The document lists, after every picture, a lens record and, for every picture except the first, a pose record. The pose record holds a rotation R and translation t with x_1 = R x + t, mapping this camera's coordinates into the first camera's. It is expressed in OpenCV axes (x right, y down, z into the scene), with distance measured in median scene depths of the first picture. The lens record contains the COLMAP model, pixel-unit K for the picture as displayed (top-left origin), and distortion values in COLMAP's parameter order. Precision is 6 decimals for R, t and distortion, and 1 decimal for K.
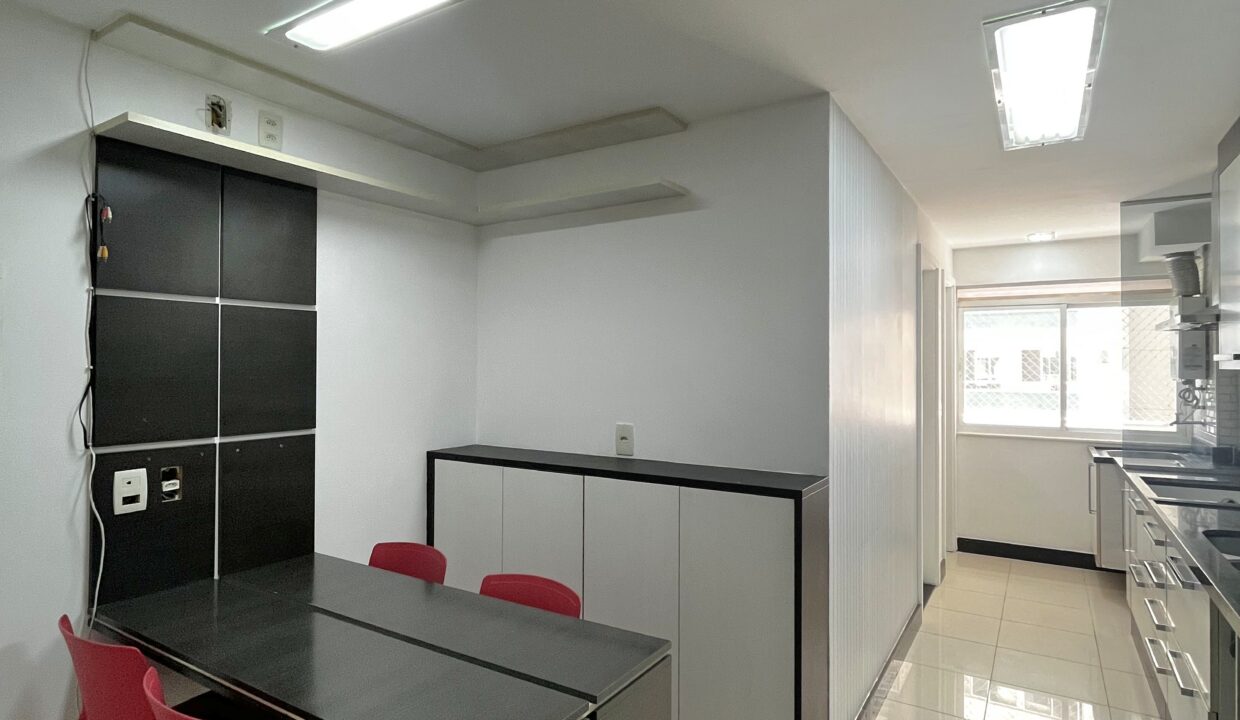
lens RADIAL K [[658.8, 0, 625.8], [0, 658.8, 351.5], [0, 0, 1]] dist [-0.000612, -0.000046]
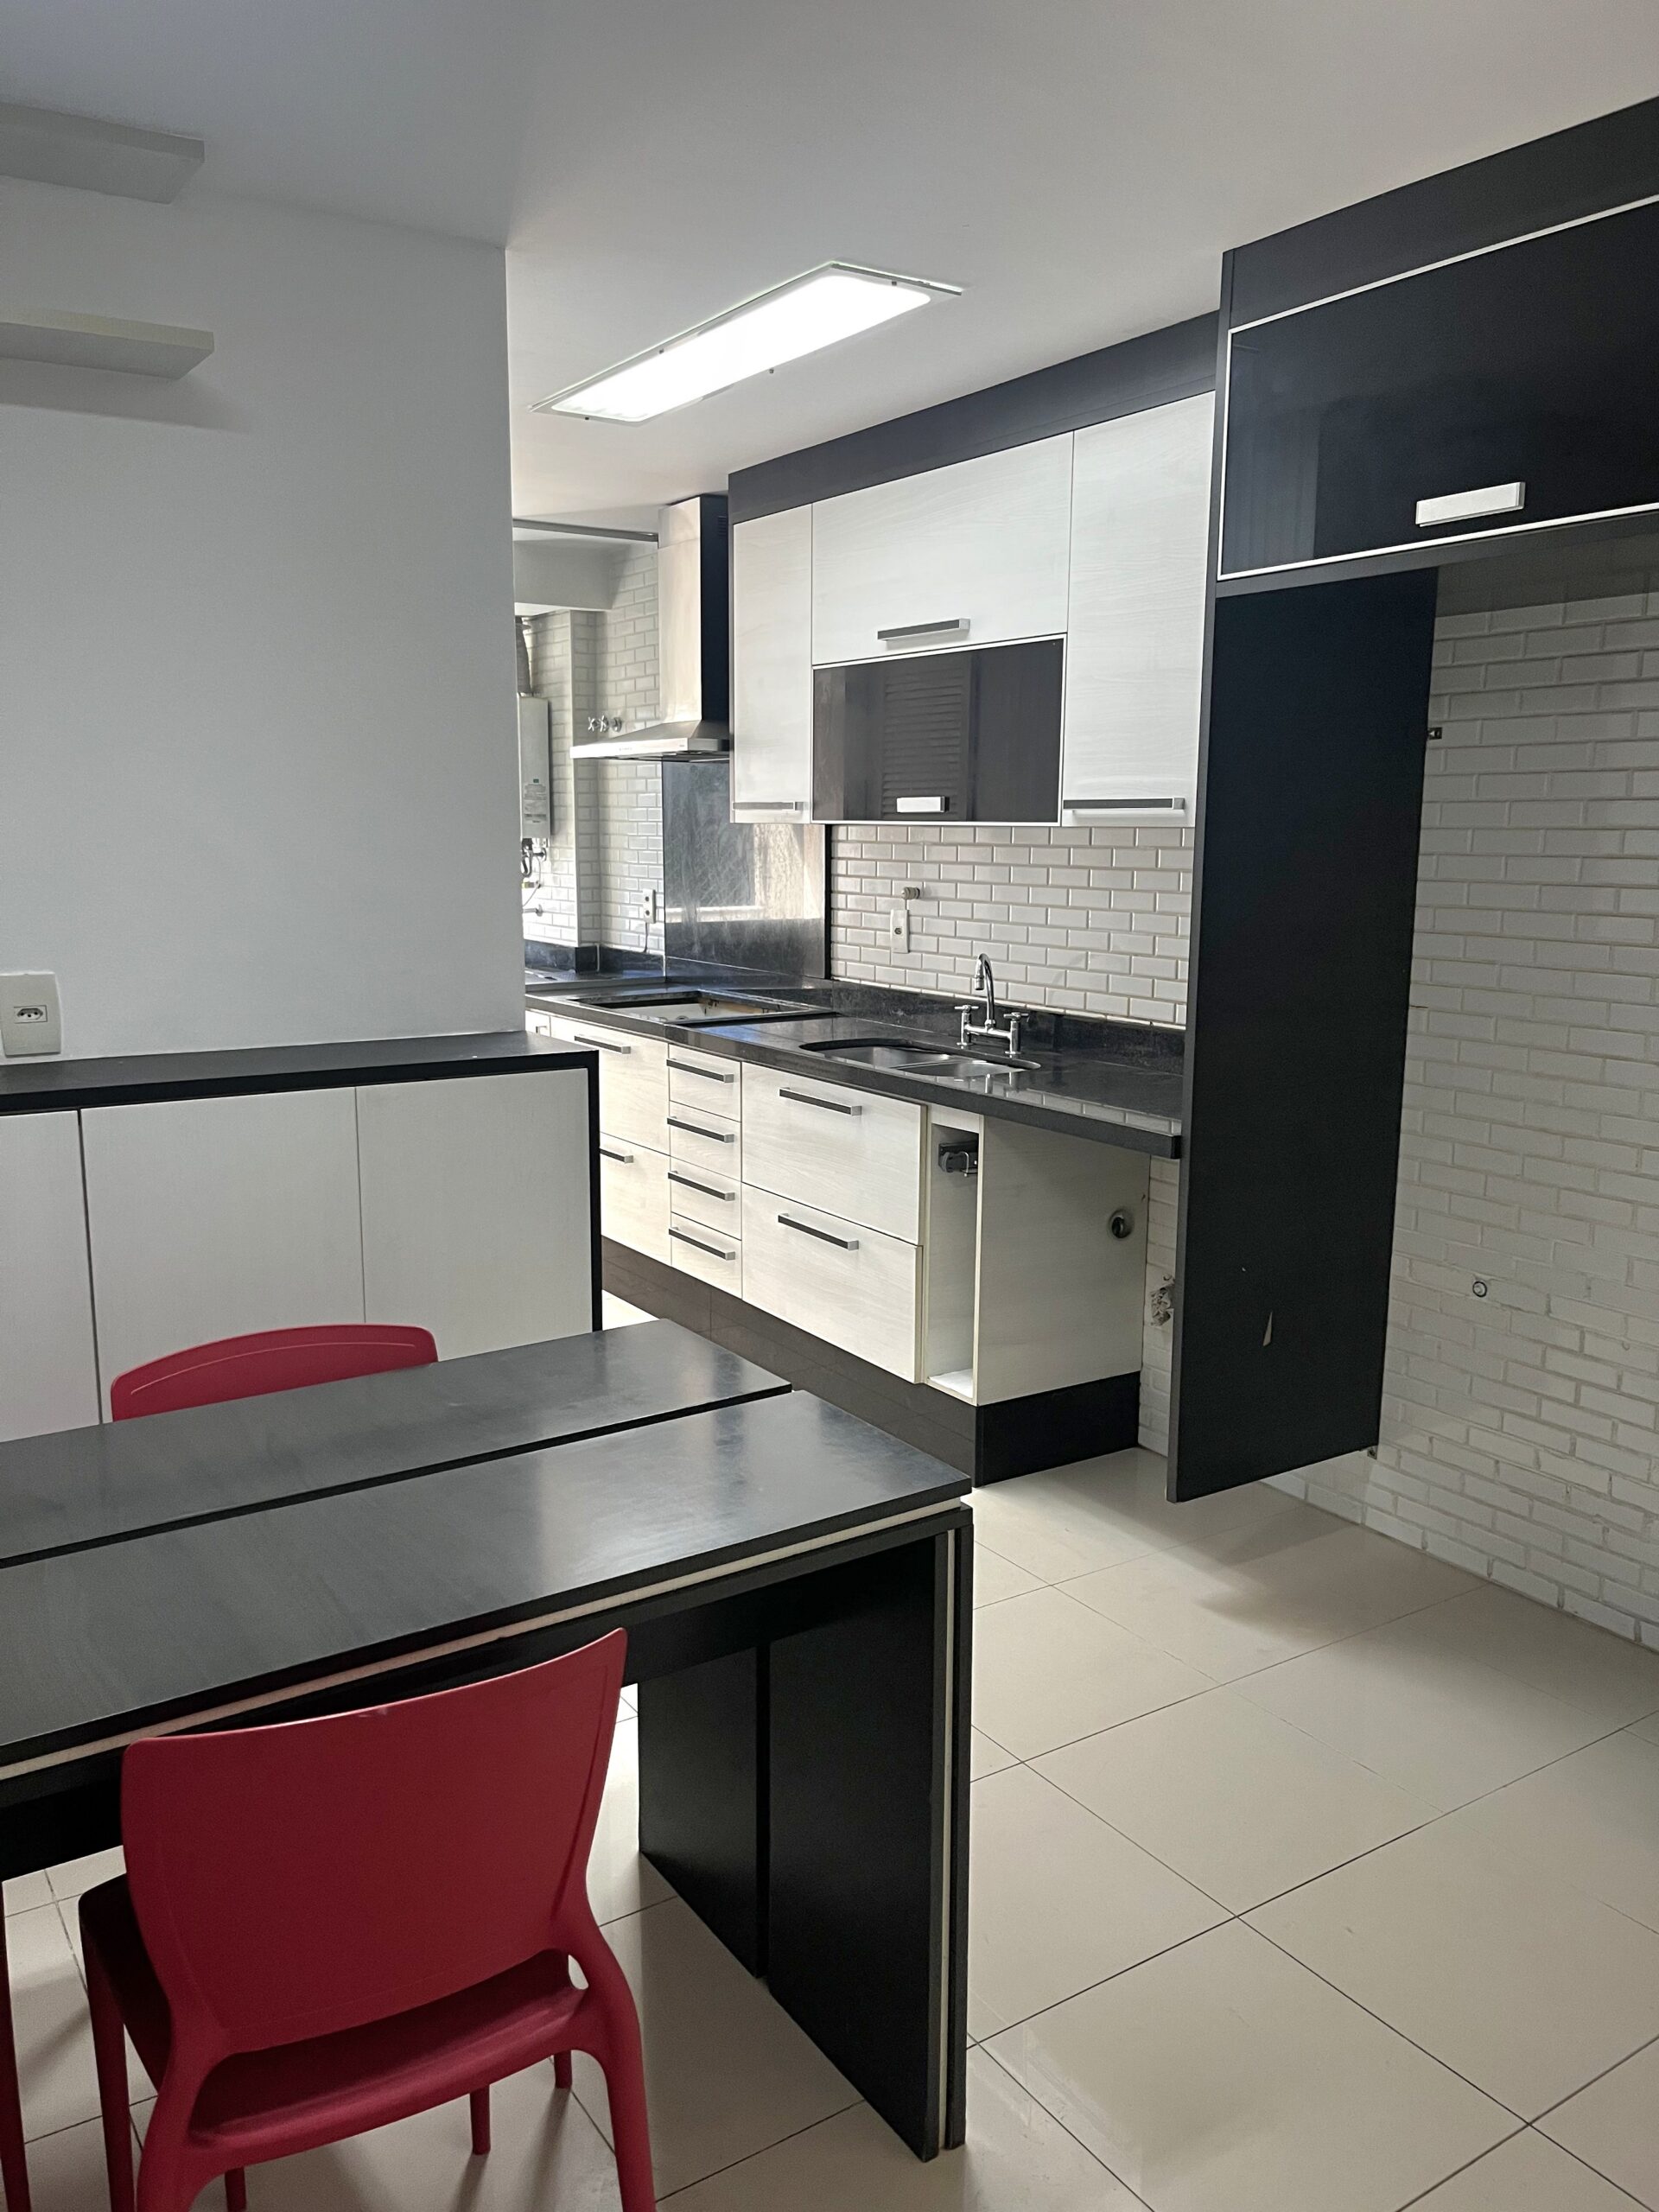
lens RADIAL K [[1675.7, 0, 820.5], [0, 1675.7, 1105.9], [0, 0, 1]] dist [0.058575, -0.080484]
pose [[0.409138, -0.154709, 0.899262, -0.480462], [-0.024979, 0.983253, 0.180523, -0.001355], [-0.912131, -0.096321, 0.398421, 0.131674]]
